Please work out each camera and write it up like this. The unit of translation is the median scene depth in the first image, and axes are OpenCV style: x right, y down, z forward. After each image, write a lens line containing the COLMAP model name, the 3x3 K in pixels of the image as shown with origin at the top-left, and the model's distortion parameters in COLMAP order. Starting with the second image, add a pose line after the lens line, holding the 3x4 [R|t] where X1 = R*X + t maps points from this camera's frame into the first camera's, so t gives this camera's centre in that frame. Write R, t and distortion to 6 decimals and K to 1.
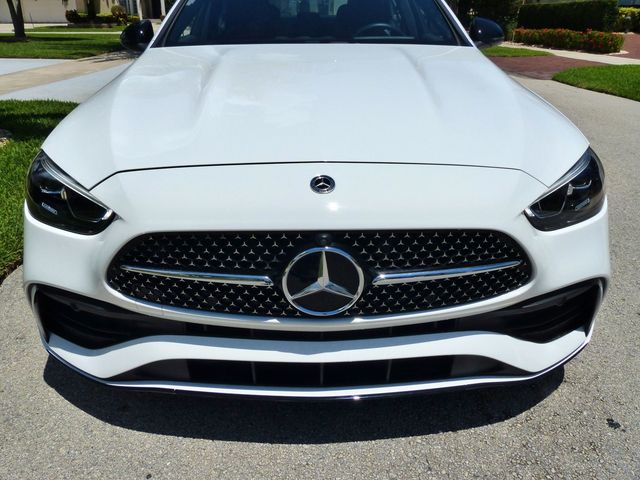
lens RADIAL K [[505.9, 0, 320.0], [0, 505.9, 240.0], [0, 0, 1]] dist [-0.007311, -0.001107]
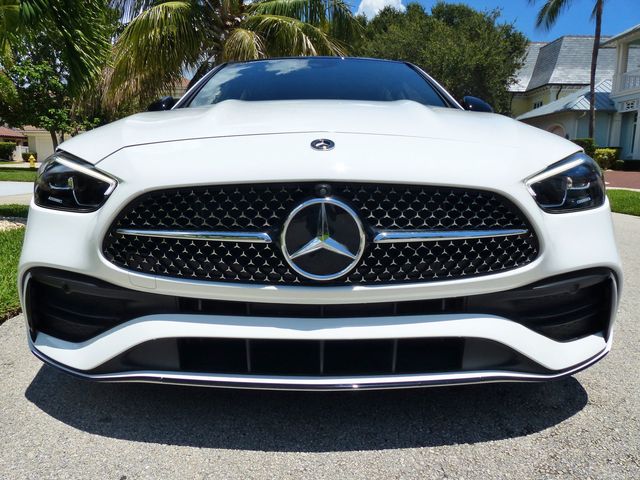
lens RADIAL K [[484.0, 0, 320.0], [0, 484.0, 240.0], [0, 0, 1]] dist [0.004421, -0.006237]
pose [[0.999868, 0.002919, -0.015995, 0.013095], [-0.006826, 0.968231, -0.249965, 0.265293], [0.014757, 0.250041, 0.968123, 0.086227]]
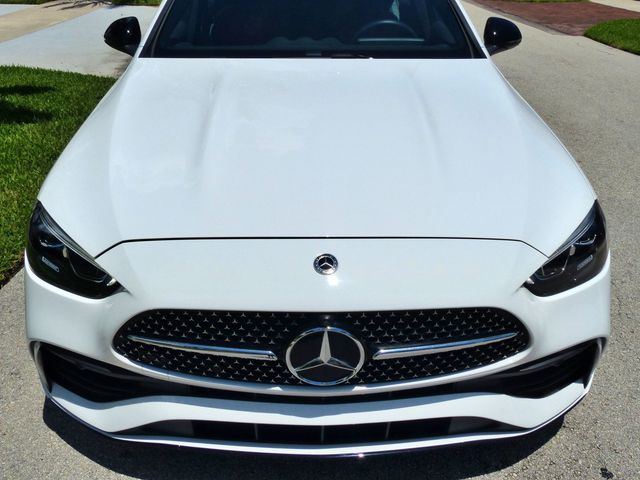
lens RADIAL K [[575.5, 0, 318.9], [0, 575.5, 244.8], [0, 0, 1]] dist [-0.015349, -0.012559]
pose [[0.999962, 0.007978, 0.003638, -0.010692], [-0.008210, 0.997591, 0.068885, -0.189982], [-0.003080, -0.068912, 0.997618, -0.133297]]
